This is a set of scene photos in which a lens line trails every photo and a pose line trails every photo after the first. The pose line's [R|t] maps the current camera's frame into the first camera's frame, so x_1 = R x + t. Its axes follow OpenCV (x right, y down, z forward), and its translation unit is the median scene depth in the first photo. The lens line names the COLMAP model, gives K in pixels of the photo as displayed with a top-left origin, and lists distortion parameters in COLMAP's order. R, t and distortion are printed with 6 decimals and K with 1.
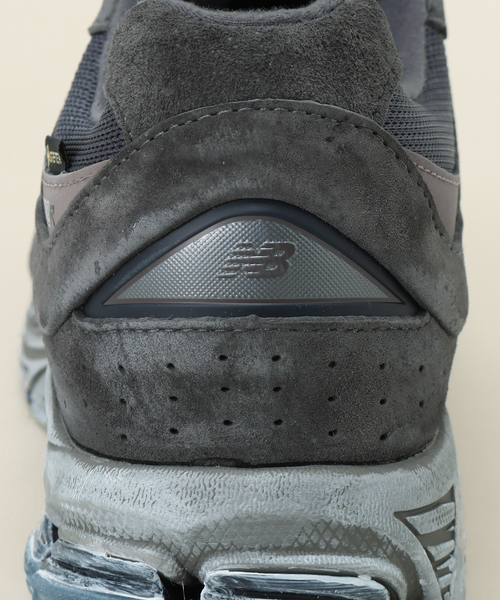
lens RADIAL K [[1992.7, 0, 249.8], [0, 1992.7, 297.4], [0, 0, 1]] dist [-0.076668, 0.000000]
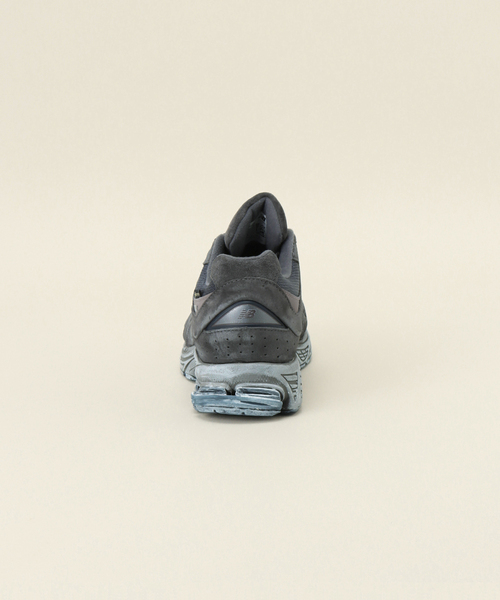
lens RADIAL K [[1544.7, 0, 250.2], [0, 1544.7, 298.4], [0, 0, 1]] dist [-0.999752, 0.000000]
pose [[0.999762, -0.018810, -0.011087, 0.047342], [0.017333, 0.992517, -0.120873, 0.346180], [0.013278, 0.120652, 0.992606, -2.287232]]
